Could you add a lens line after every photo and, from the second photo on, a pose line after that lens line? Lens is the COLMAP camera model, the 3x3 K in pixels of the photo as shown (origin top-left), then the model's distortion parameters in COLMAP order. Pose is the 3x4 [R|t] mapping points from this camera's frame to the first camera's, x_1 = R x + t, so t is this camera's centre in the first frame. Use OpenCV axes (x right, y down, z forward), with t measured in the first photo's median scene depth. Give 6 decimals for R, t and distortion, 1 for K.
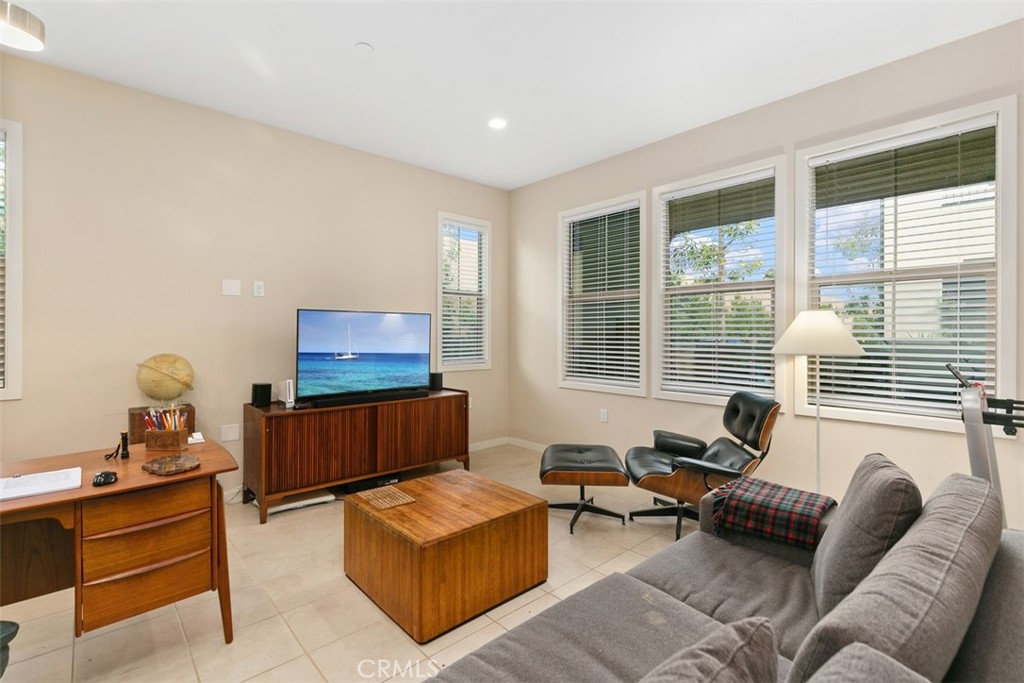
lens RADIAL K [[464.9, 0, 508.3], [0, 464.9, 337.0], [0, 0, 1]] dist [0.003097, 0.000146]
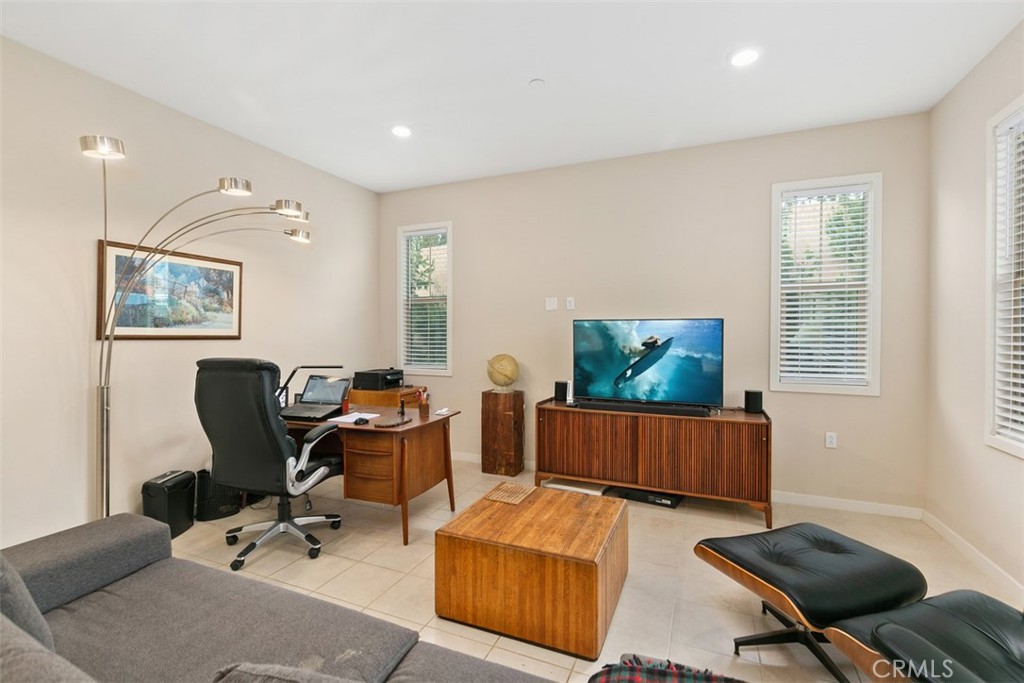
lens RADIAL K [[460.1, 0, 507.0], [0, 460.1, 338.5], [0, 0, 1]] dist [0.001155, -0.000086]
pose [[0.410691, 0.011908, -0.911697, 0.516903], [-0.005122, 0.999929, 0.010753, -0.025846], [0.911760, 0.000254, 0.410723, 0.382251]]
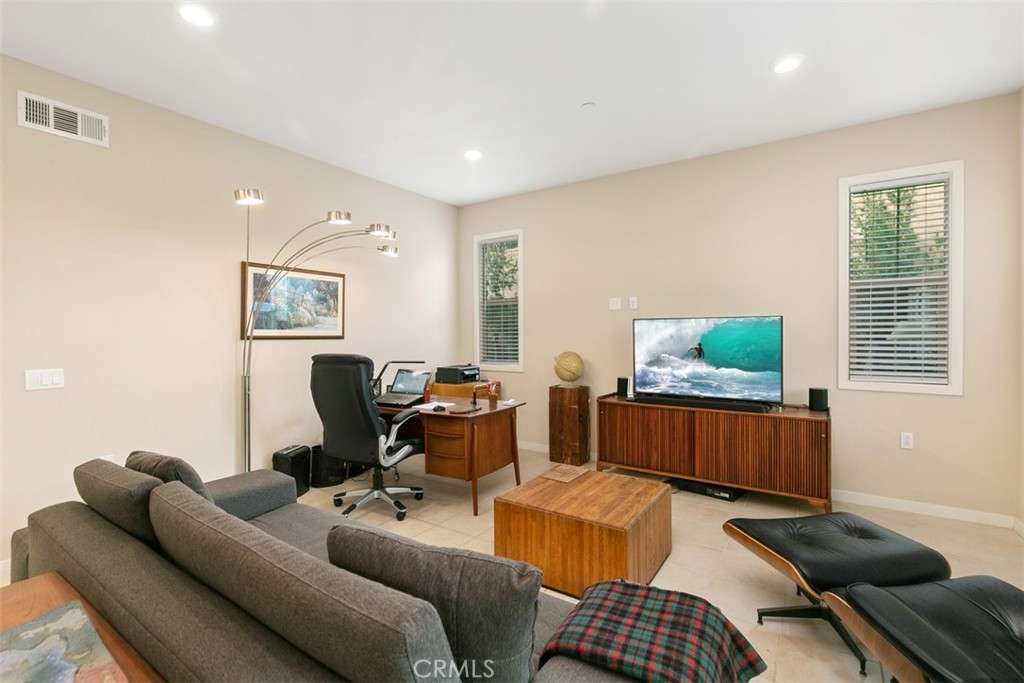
lens RADIAL K [[464.9, 0, 508.3], [0, 464.9, 337.0], [0, 0, 1]] dist [0.003097, 0.000146]
pose [[0.236188, 0.009761, -0.971658, 0.649295], [0.001939, 0.999943, 0.010517, -0.026587], [0.971705, -0.004368, 0.236155, 0.395705]]
